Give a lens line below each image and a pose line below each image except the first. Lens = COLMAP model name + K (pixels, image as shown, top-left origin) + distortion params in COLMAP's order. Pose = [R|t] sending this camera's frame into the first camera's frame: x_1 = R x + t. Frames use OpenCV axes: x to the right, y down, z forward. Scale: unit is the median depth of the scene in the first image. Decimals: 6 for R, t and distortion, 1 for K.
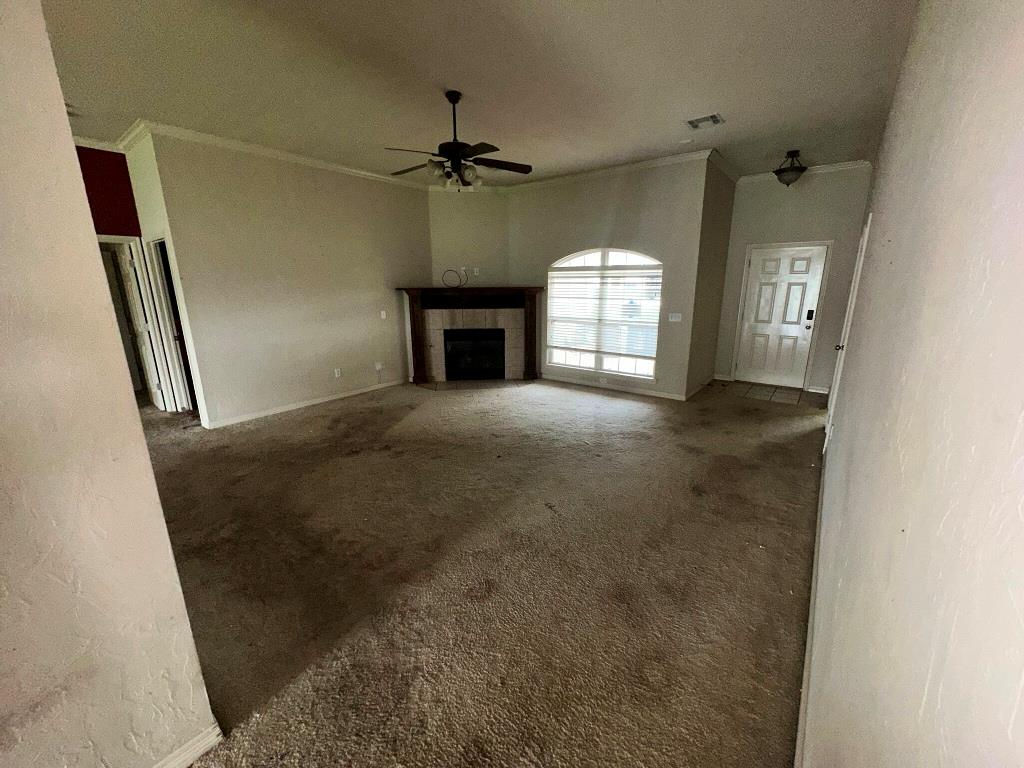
lens RADIAL K [[412.3, 0, 512.0], [0, 412.3, 384.0], [0, 0, 1]] dist [0.001368, 0.000071]
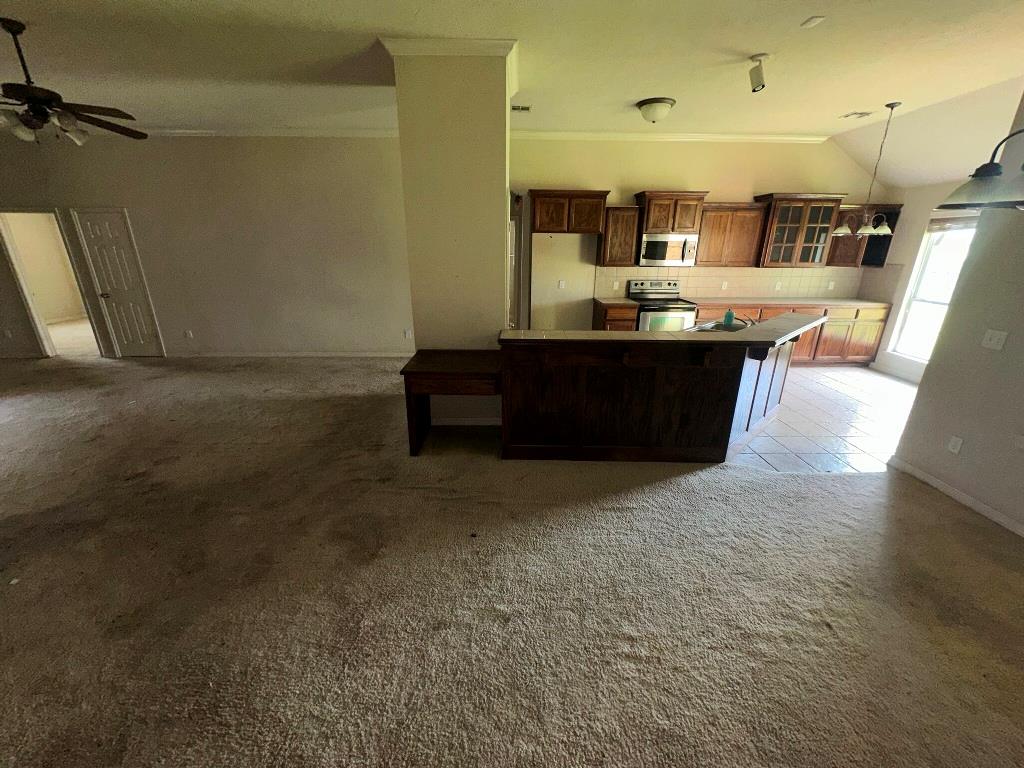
lens RADIAL K [[412.3, 0, 512.0], [0, 412.3, 384.0], [0, 0, 1]] dist [0.001368, 0.000071]
pose [[-0.628627, -0.252526, 0.735567, -1.114177], [0.187538, 0.868682, 0.458499, -0.190719], [-0.754757, 0.426172, -0.498718, 0.686937]]
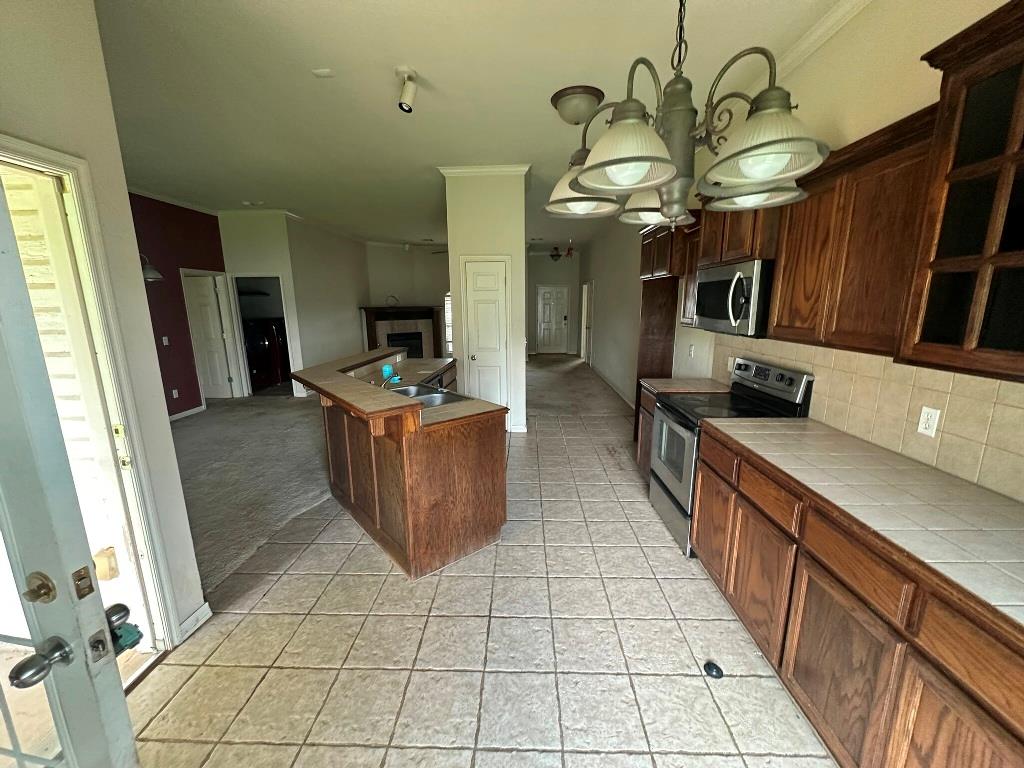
lens RADIAL K [[412.3, 0, 512.0], [0, 412.3, 384.0], [0, 0, 1]] dist [0.001368, 0.000071]
pose [[0.811590, -0.113485, 0.573099, -0.986693], [0.144674, 0.989439, -0.008951, 0.193545], [-0.566030, 0.090177, 0.819437, -0.735461]]
